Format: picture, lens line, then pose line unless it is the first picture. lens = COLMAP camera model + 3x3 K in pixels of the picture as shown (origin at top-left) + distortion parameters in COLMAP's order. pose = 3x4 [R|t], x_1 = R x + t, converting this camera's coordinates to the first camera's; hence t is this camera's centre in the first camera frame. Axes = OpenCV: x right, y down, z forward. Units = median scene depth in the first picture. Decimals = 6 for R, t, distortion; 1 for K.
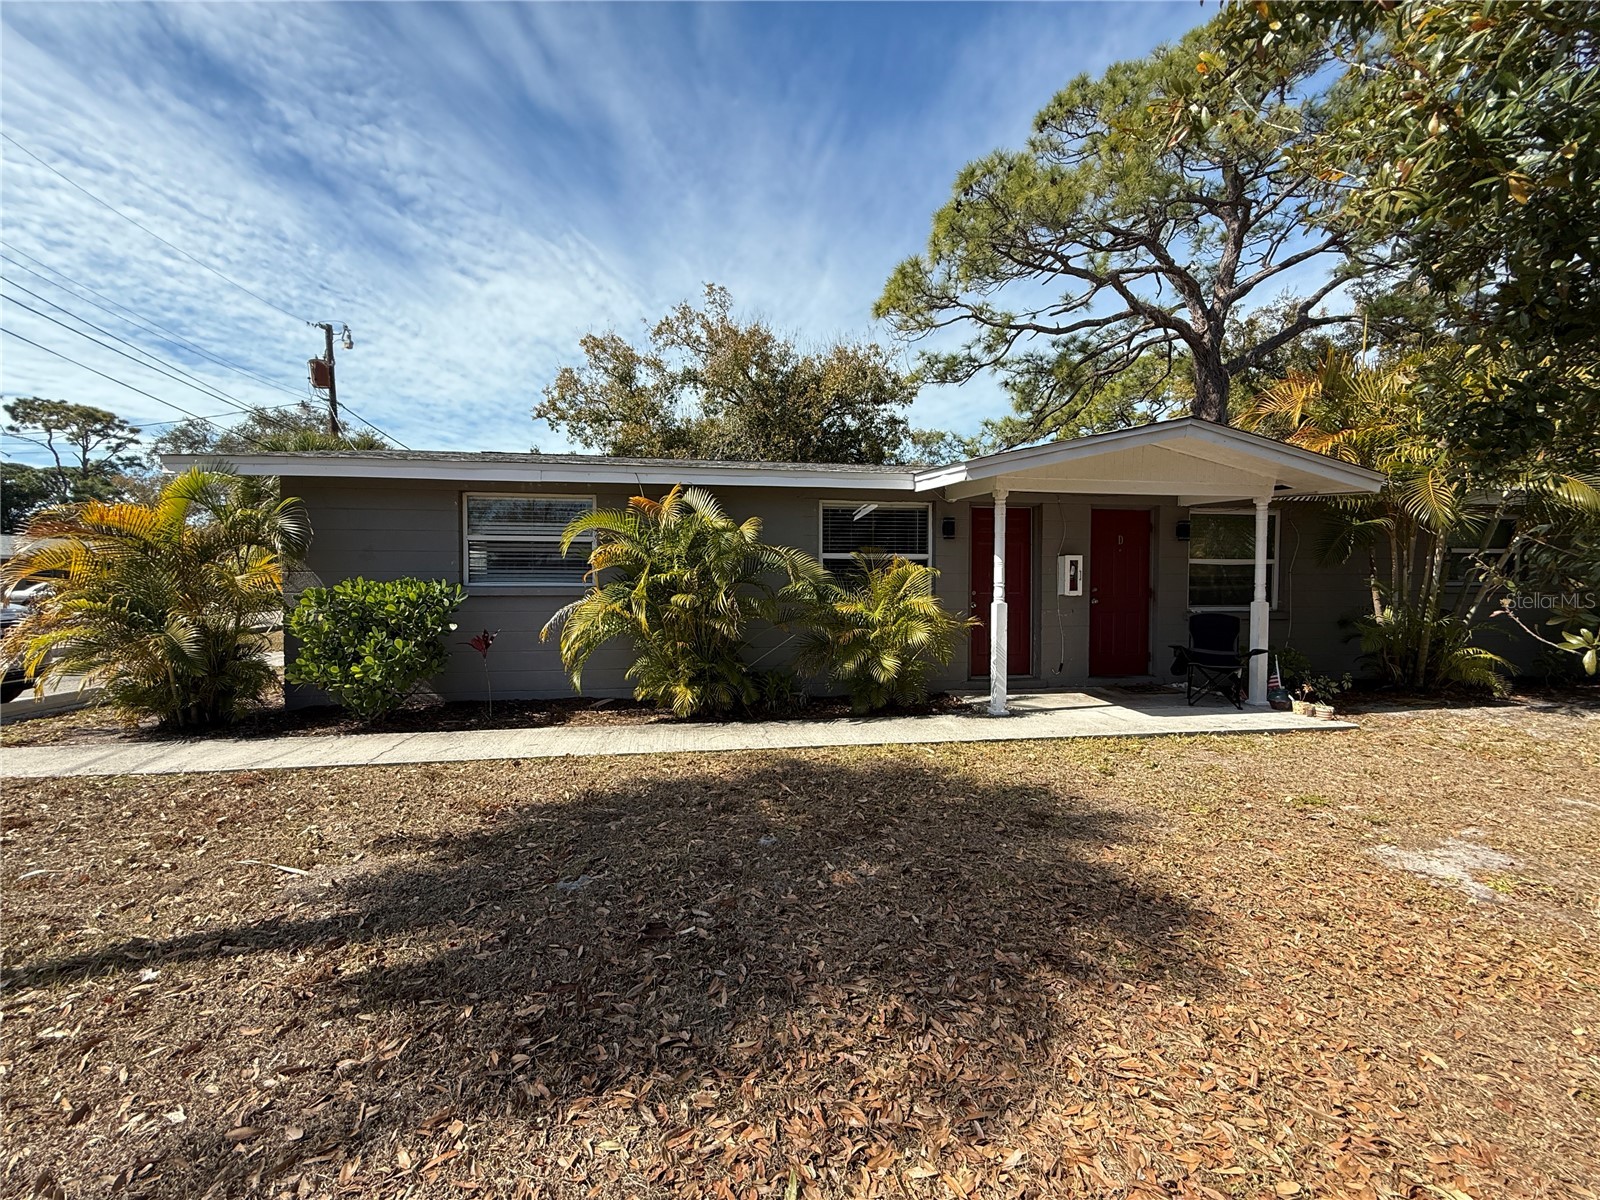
lens RADIAL K [[636.9, 0, 792.1], [0, 636.9, 600.1], [0, 0, 1]] dist [-0.000443, 0.000162]
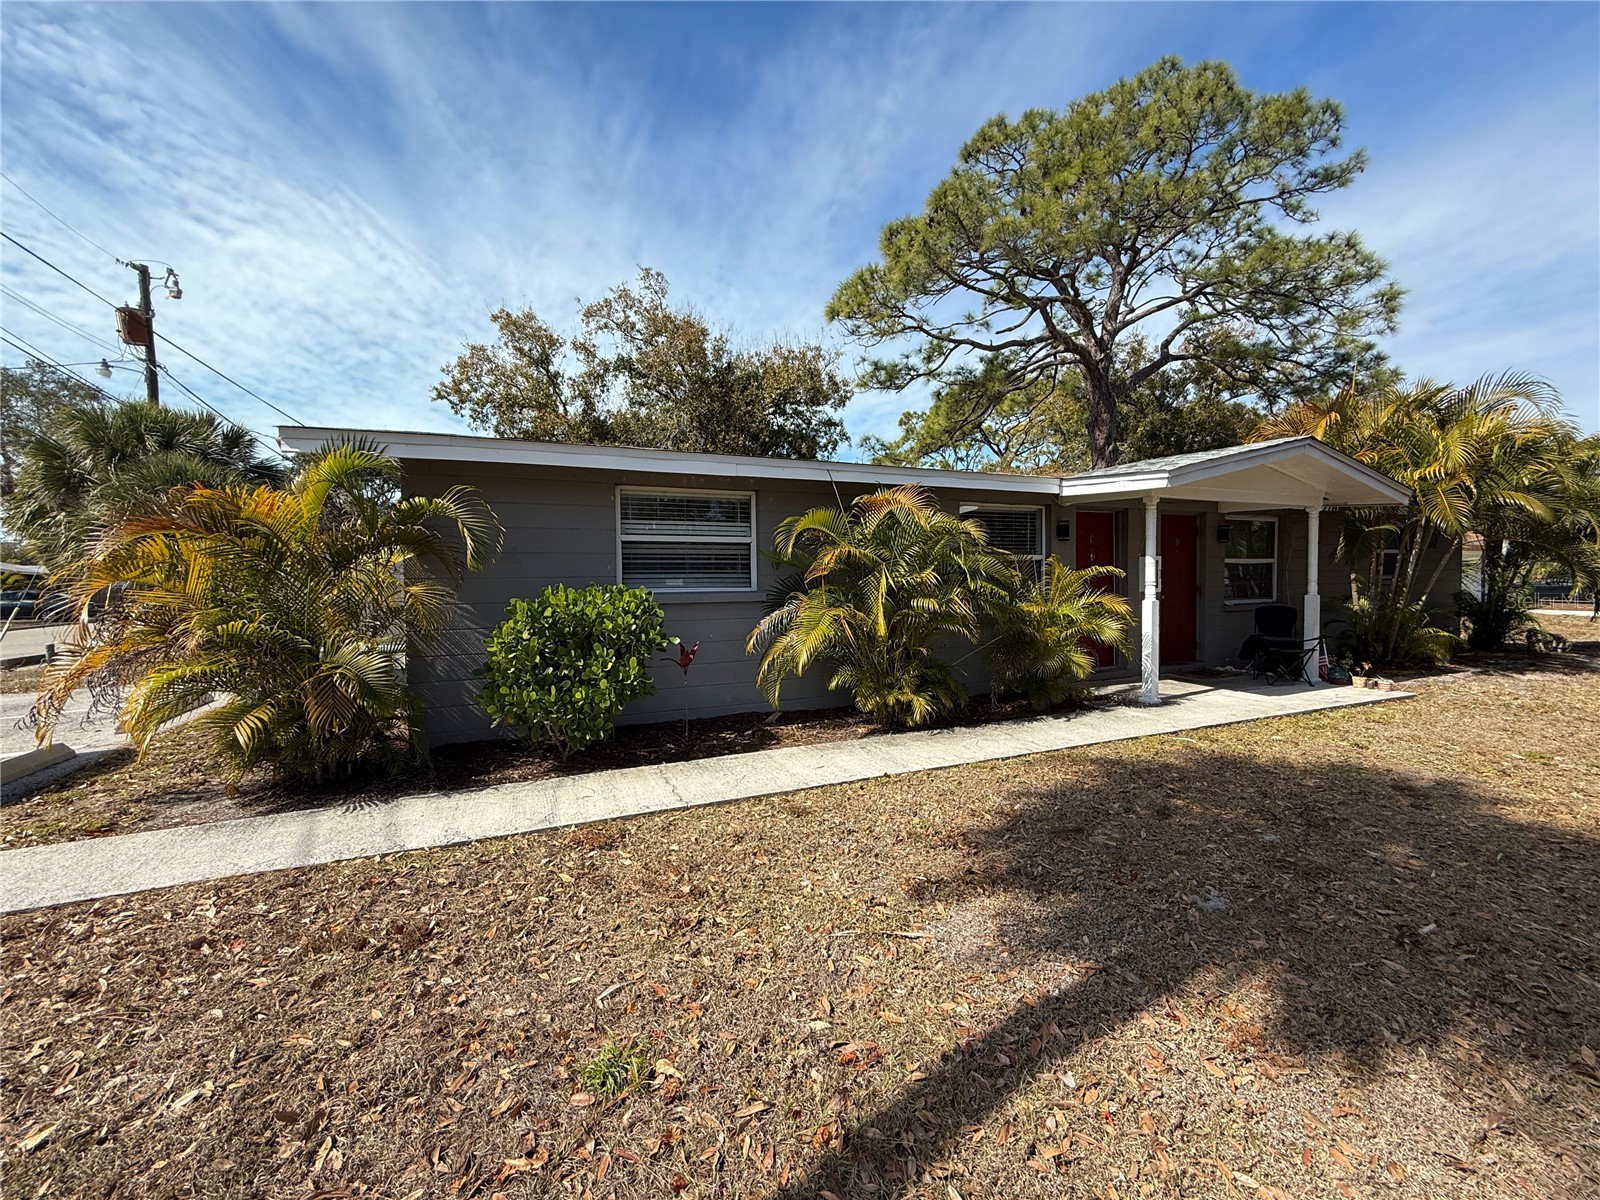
lens RADIAL K [[638.4, 0, 796.2], [0, 638.4, 599.2], [0, 0, 1]] dist [-0.001312, 0.000132]
pose [[0.966498, -0.020406, 0.255862, -0.178687], [0.020711, 0.999784, 0.001504, -0.003843], [-0.255838, 0.003845, 0.966712, 0.035213]]
